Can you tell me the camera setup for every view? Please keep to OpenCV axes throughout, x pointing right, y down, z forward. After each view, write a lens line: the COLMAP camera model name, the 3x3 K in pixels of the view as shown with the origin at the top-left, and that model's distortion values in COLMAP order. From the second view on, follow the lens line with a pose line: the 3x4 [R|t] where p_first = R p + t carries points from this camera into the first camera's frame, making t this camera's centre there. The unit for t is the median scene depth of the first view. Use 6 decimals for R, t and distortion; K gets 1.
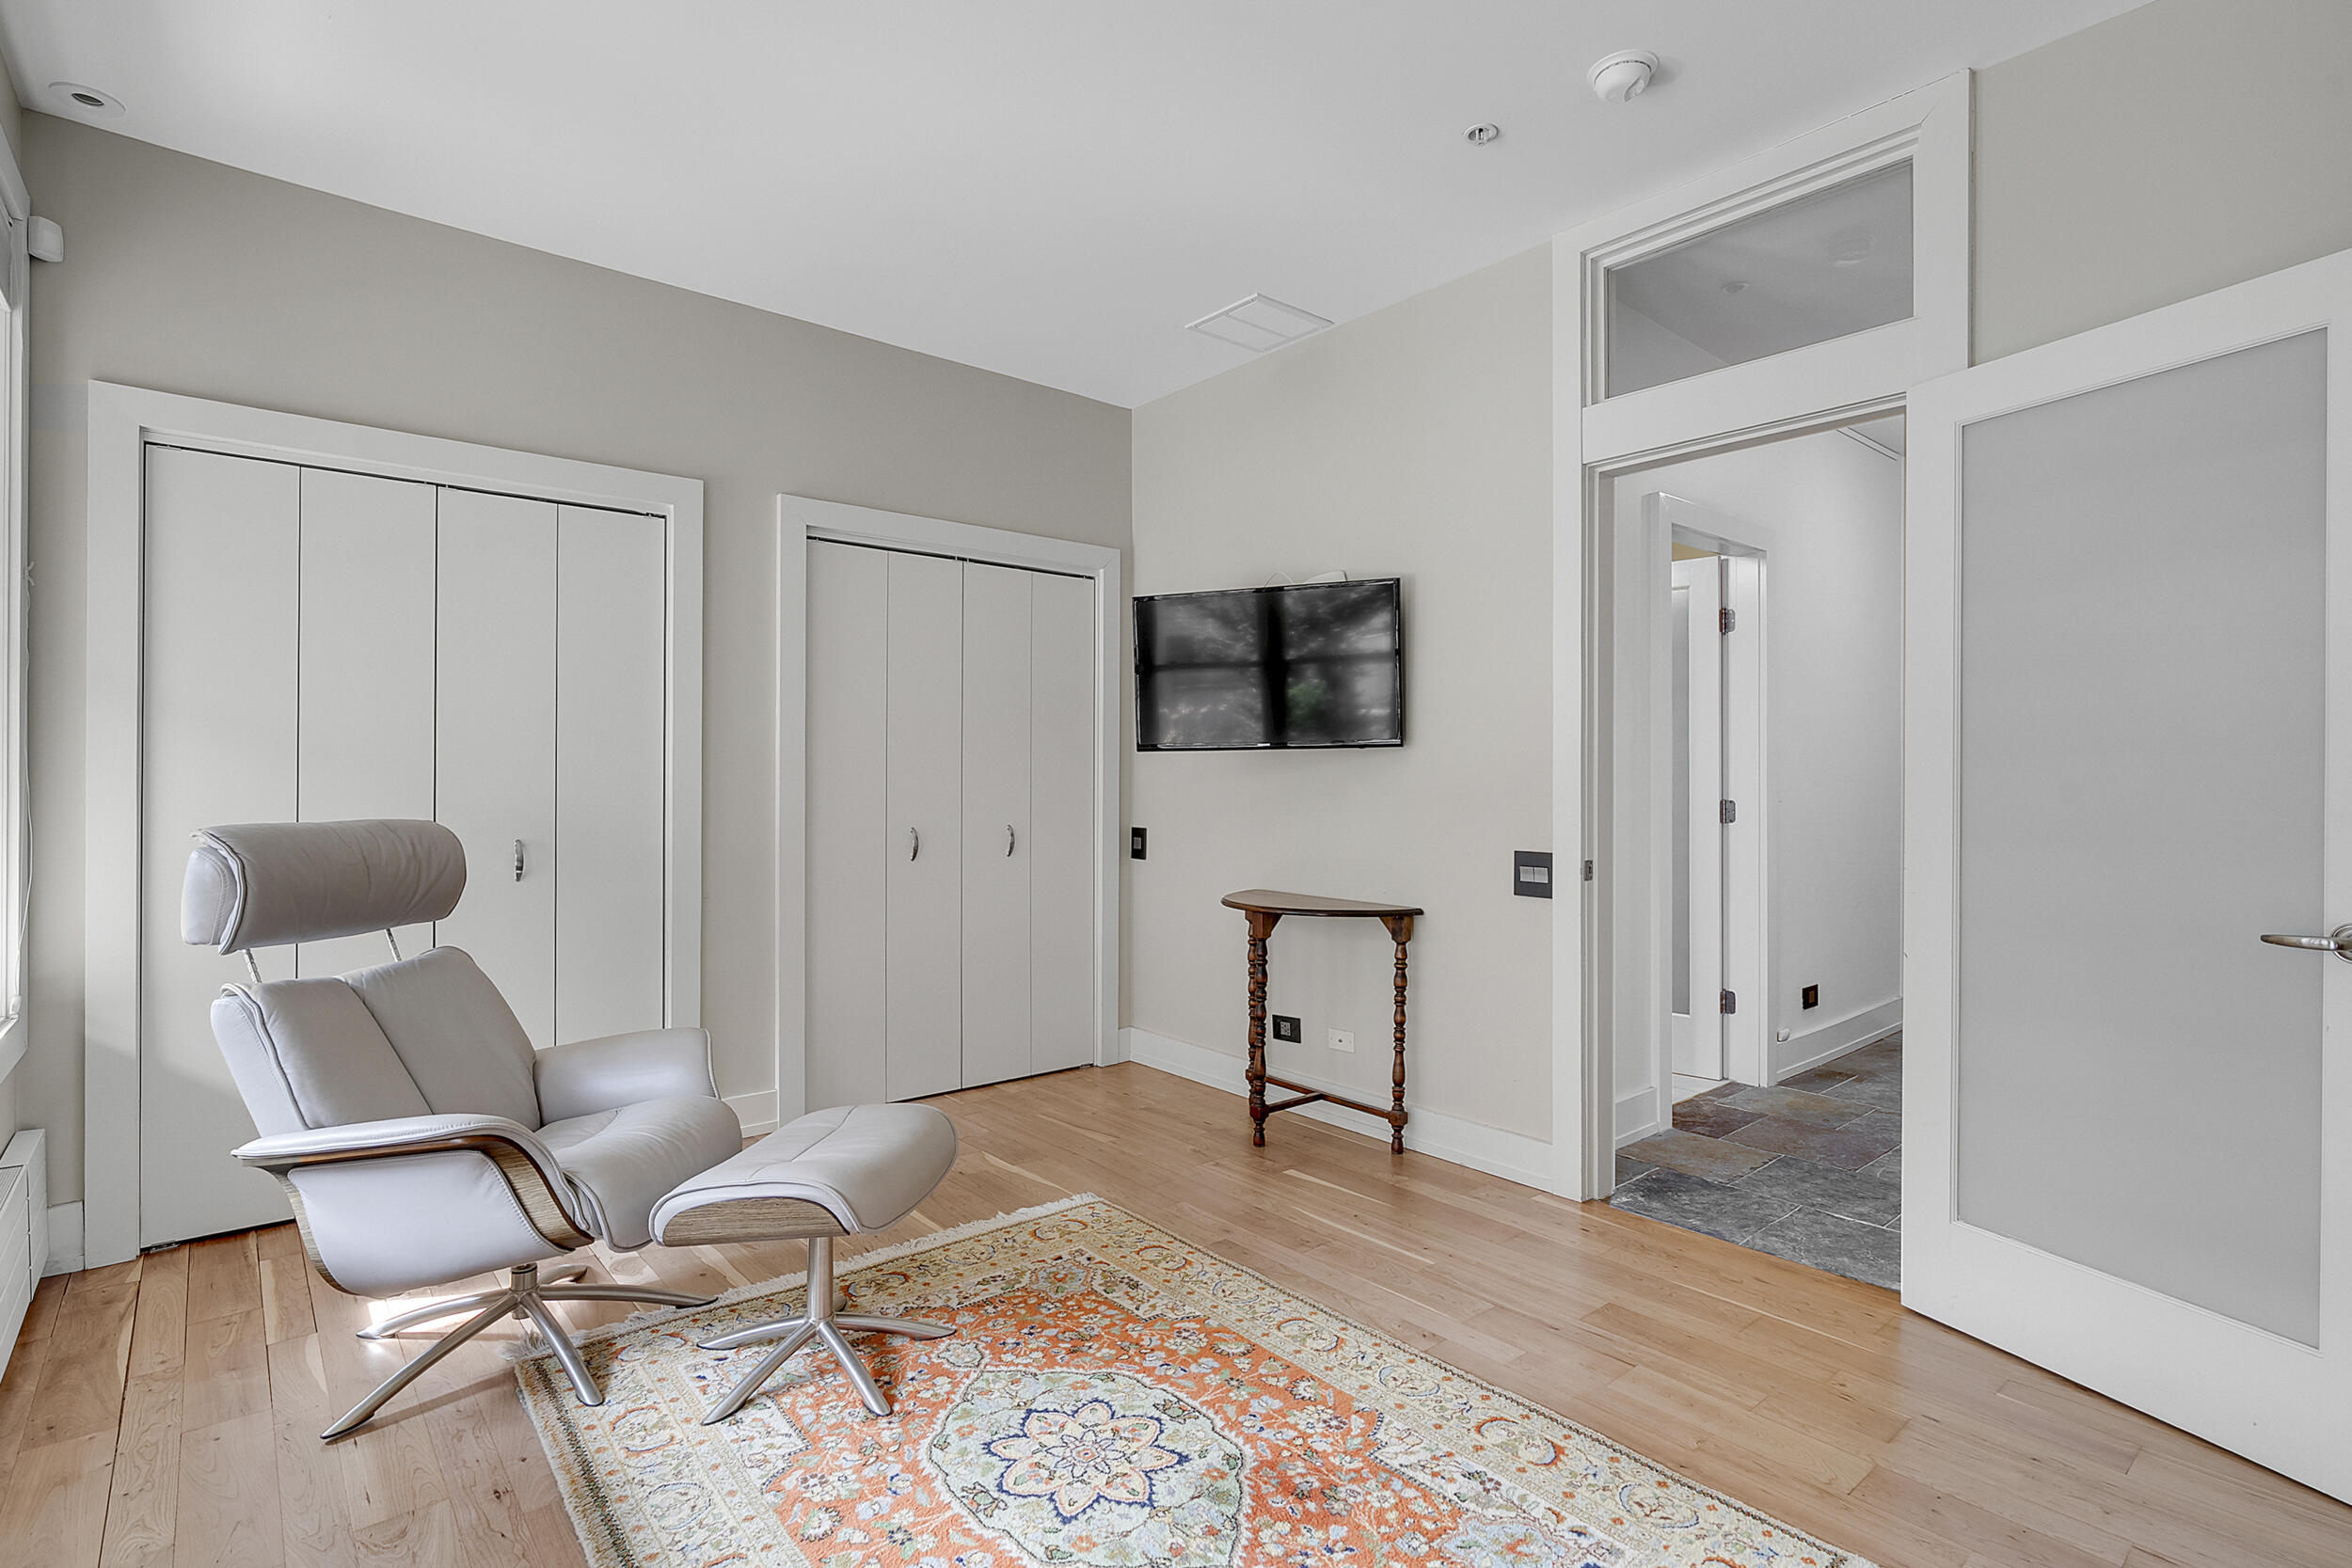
lens RADIAL K [[1214.4, 0, 1179.6], [0, 1214.4, 772.1], [0, 0, 1]] dist [-0.002480, 0.000632]
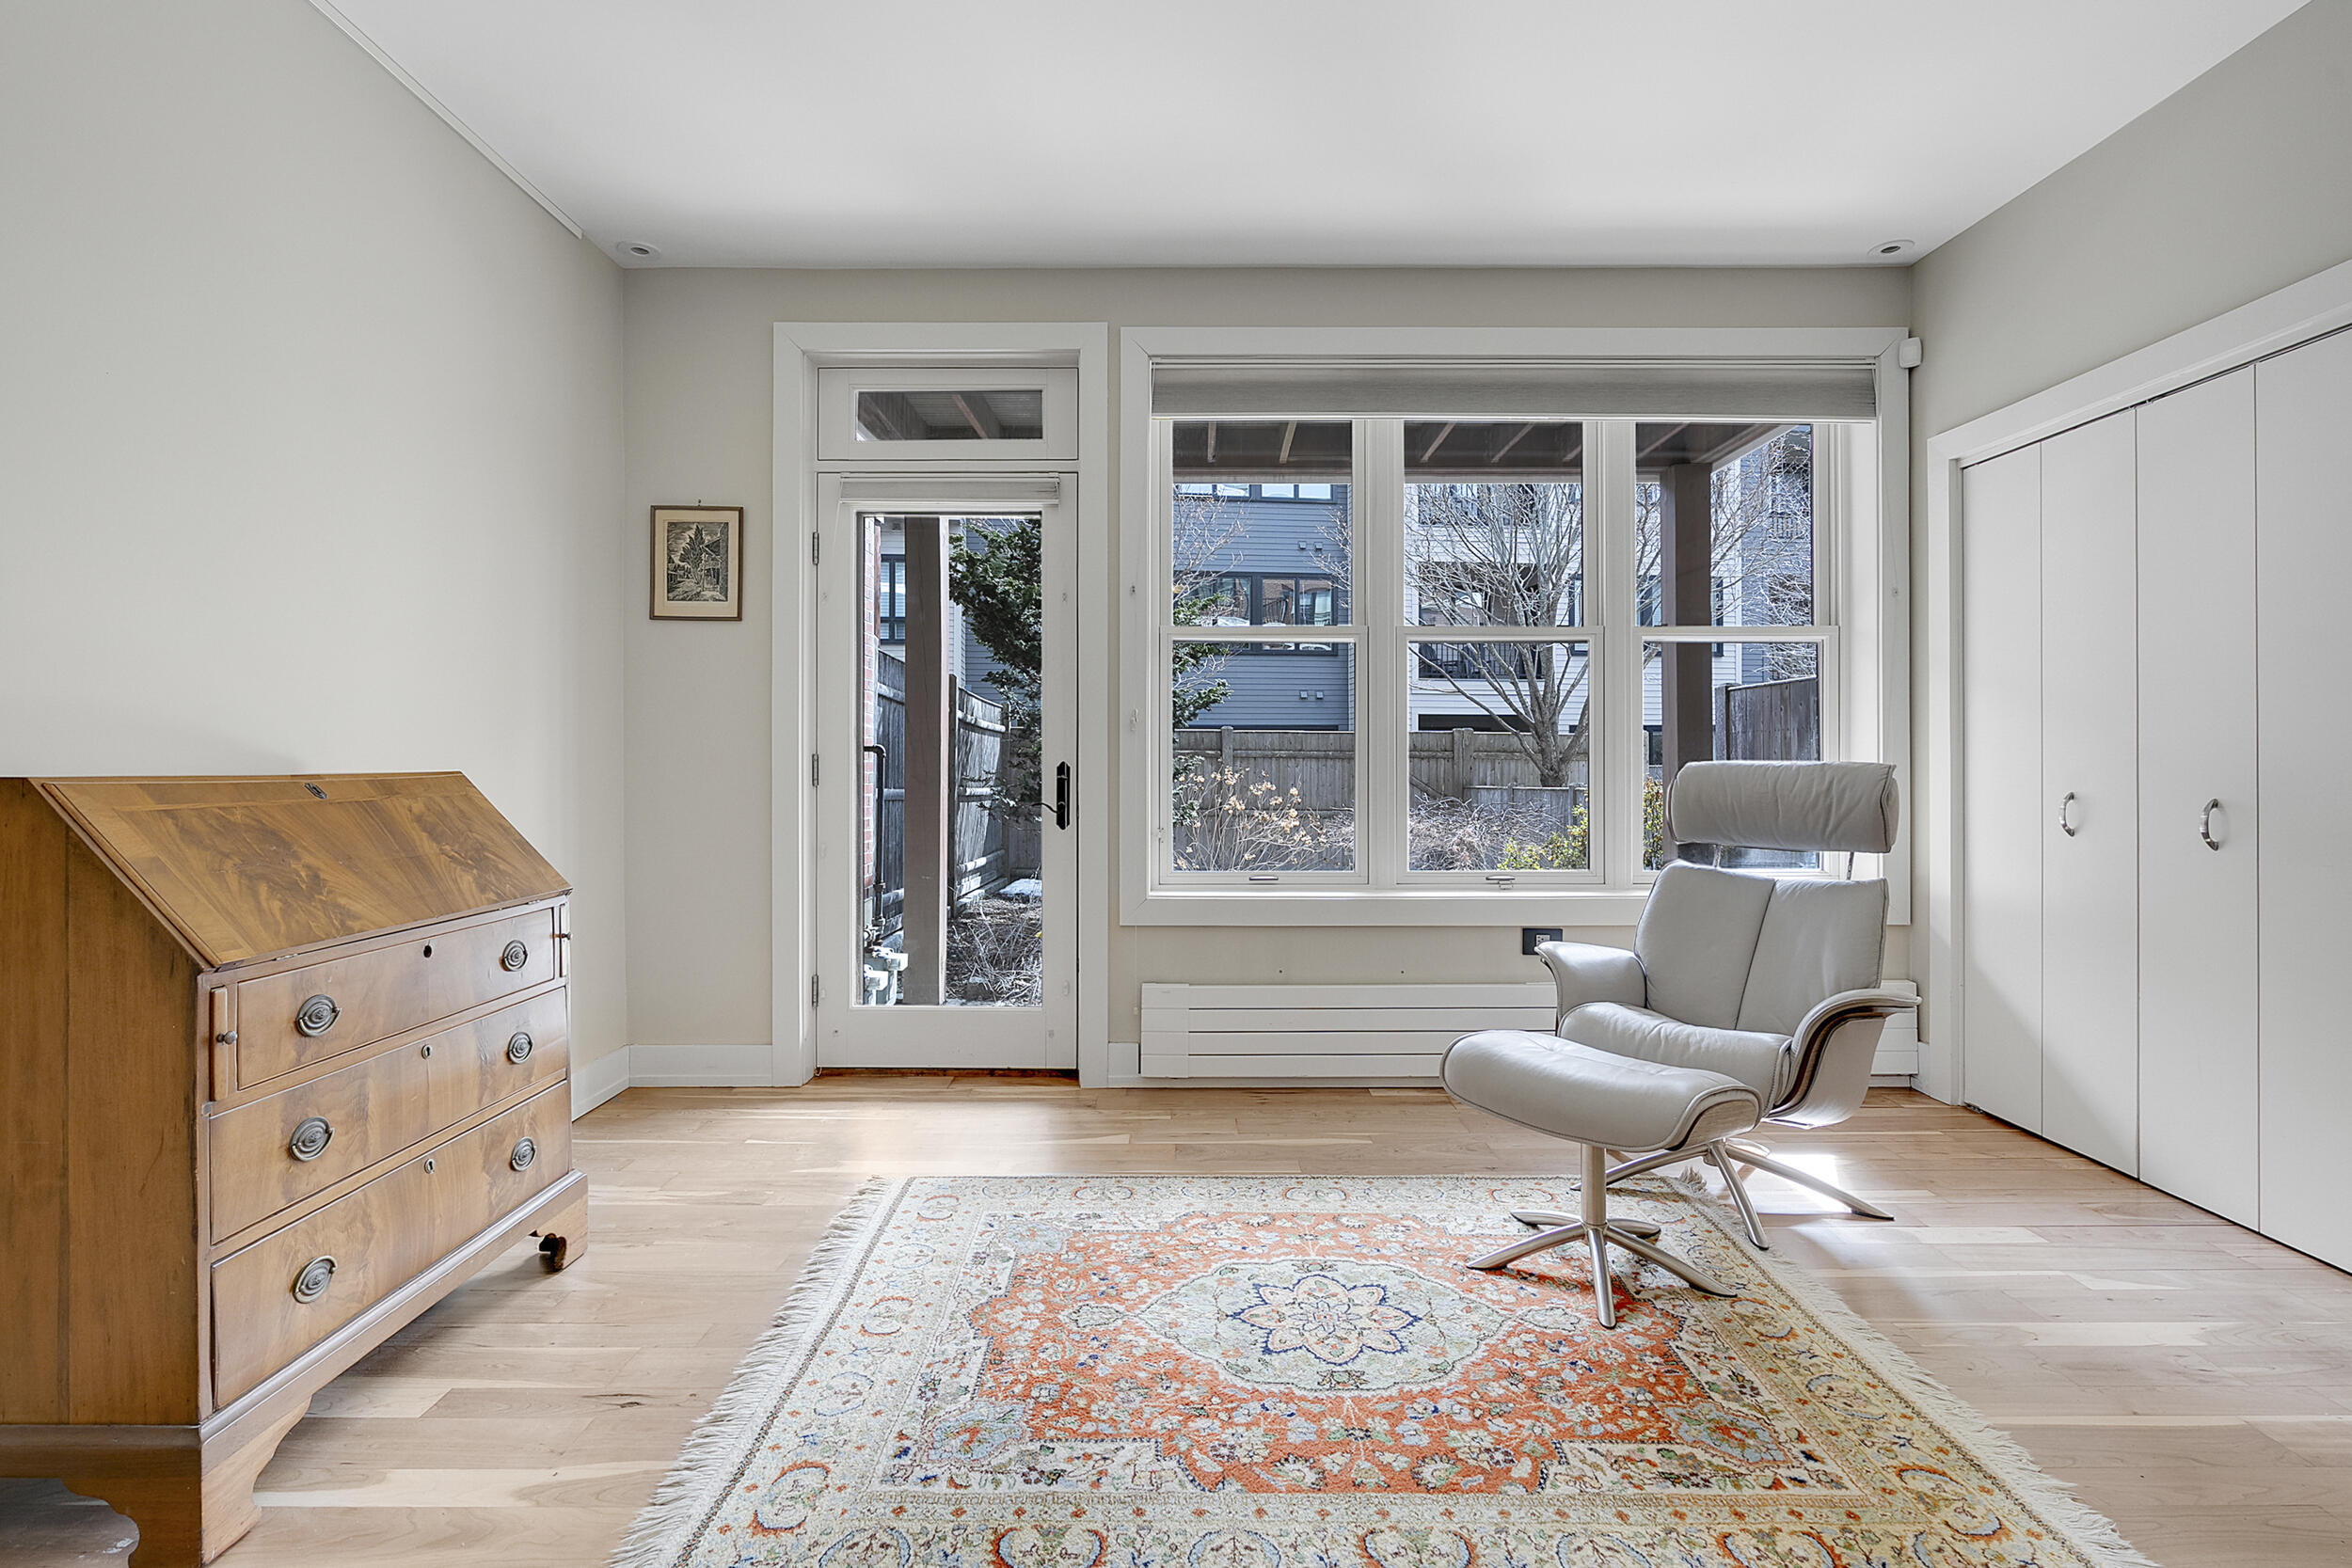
lens RADIAL K [[1214.4, 0, 1179.6], [0, 1214.4, 772.1], [0, 0, 1]] dist [-0.002480, 0.000632]
pose [[-0.700484, -0.000438, -0.713668, 0.755798], [-0.000719, 1.000000, 0.000092, 0.056001], [0.713667, 0.000578, -0.700484, 1.565669]]
